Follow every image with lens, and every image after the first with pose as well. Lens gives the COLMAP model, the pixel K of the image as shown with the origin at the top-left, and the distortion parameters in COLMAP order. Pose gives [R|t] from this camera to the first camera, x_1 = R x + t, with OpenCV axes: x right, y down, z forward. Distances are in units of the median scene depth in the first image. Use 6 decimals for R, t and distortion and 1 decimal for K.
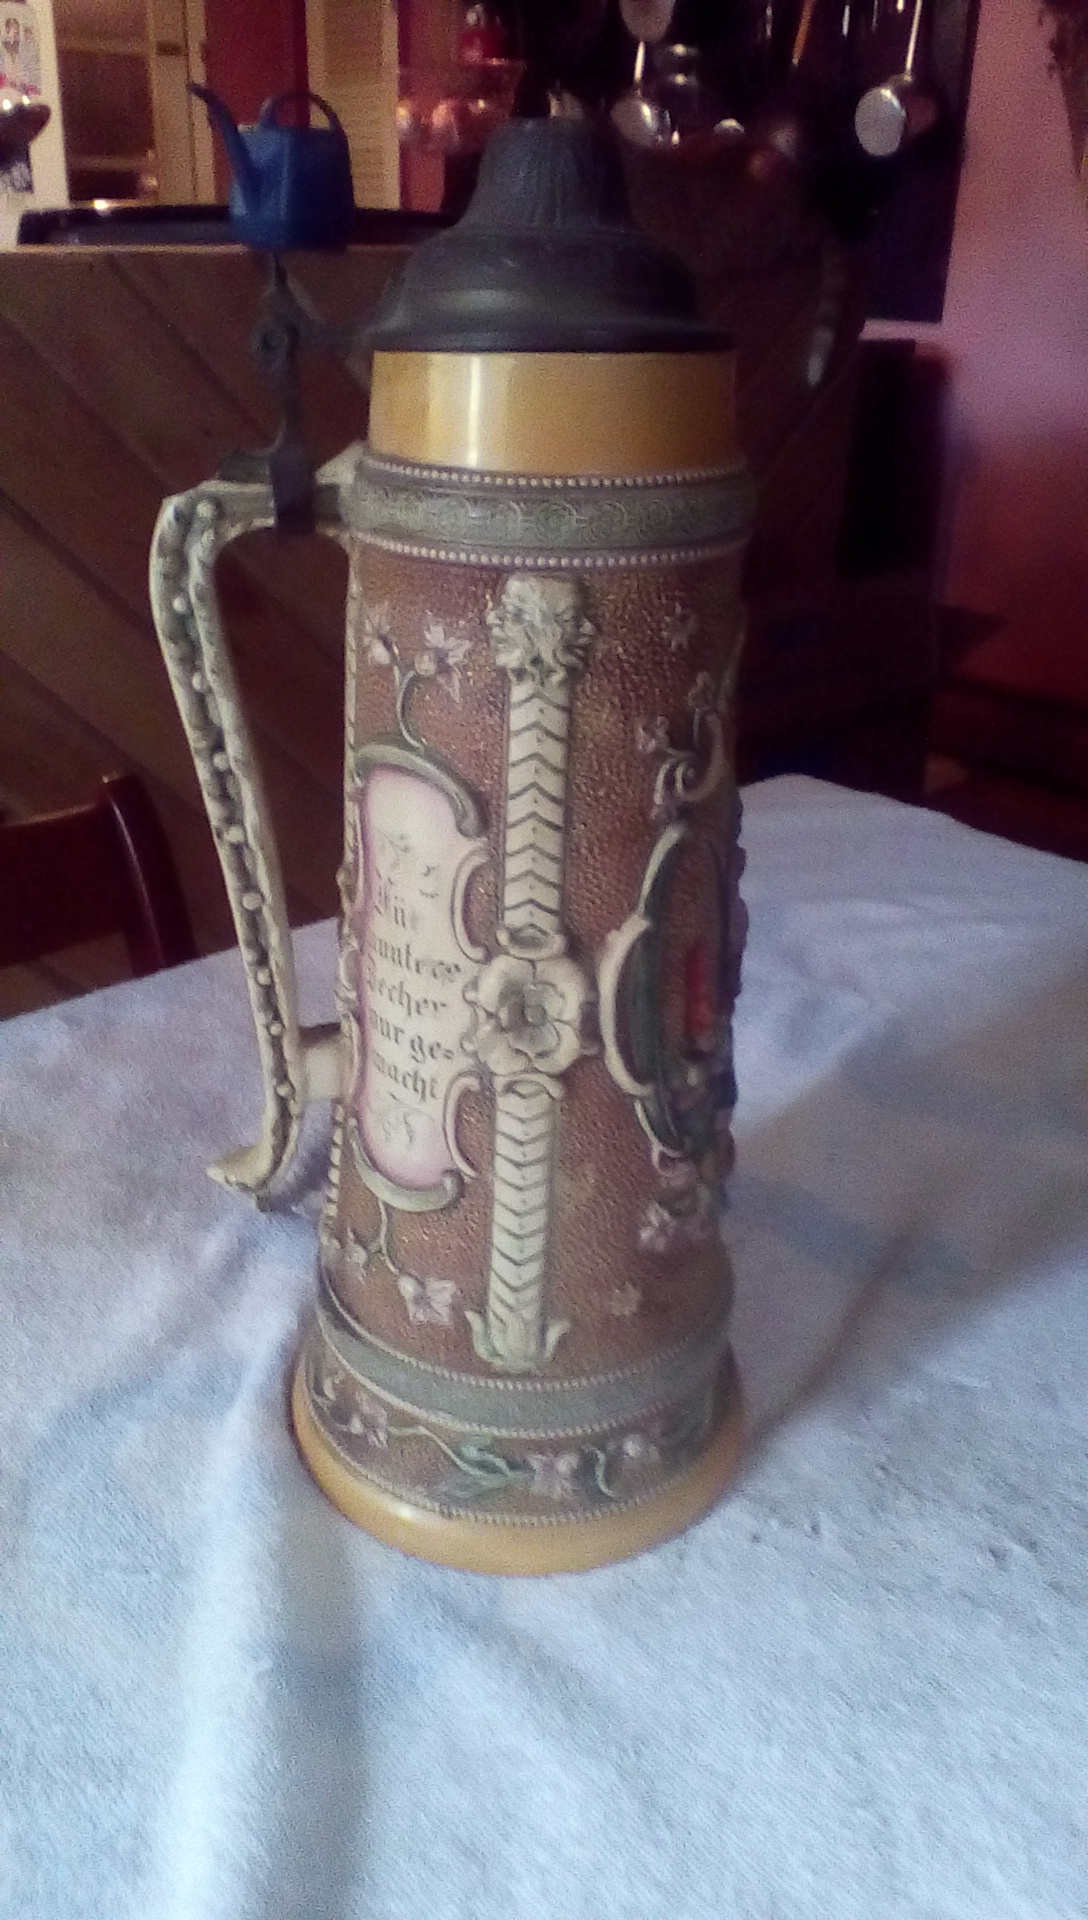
lens RADIAL K [[1492.0, 0, 559.2], [0, 1492.0, 971.2], [0, 0, 1]] dist [0.010687, -0.051589]
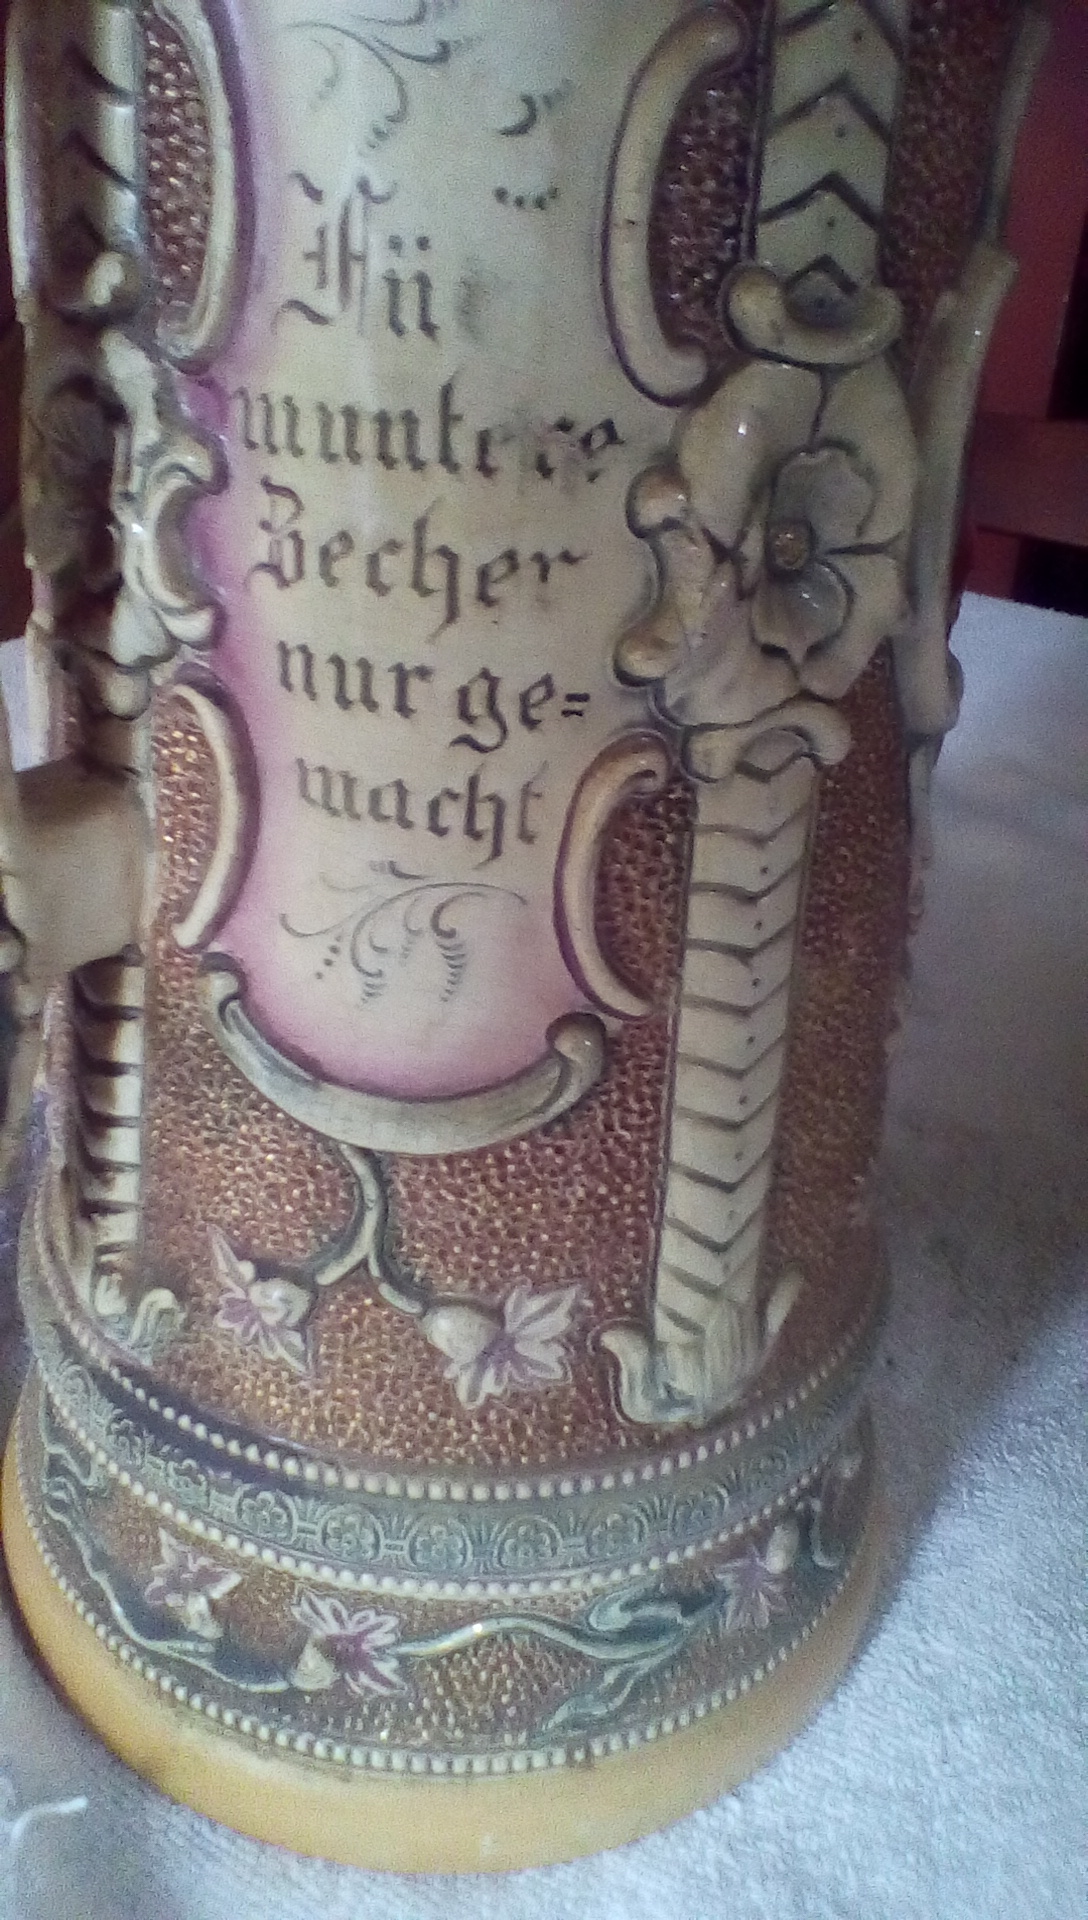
lens RADIAL K [[1492.0, 0, 537.4], [0, 1492.0, 963.4], [0, 0, 1]] dist [0.010687, -0.051589]
pose [[0.844017, -0.248454, 0.475296, -0.270192], [0.207241, 0.968473, 0.138242, 0.063840], [-0.494658, -0.018177, 0.868897, 0.673473]]
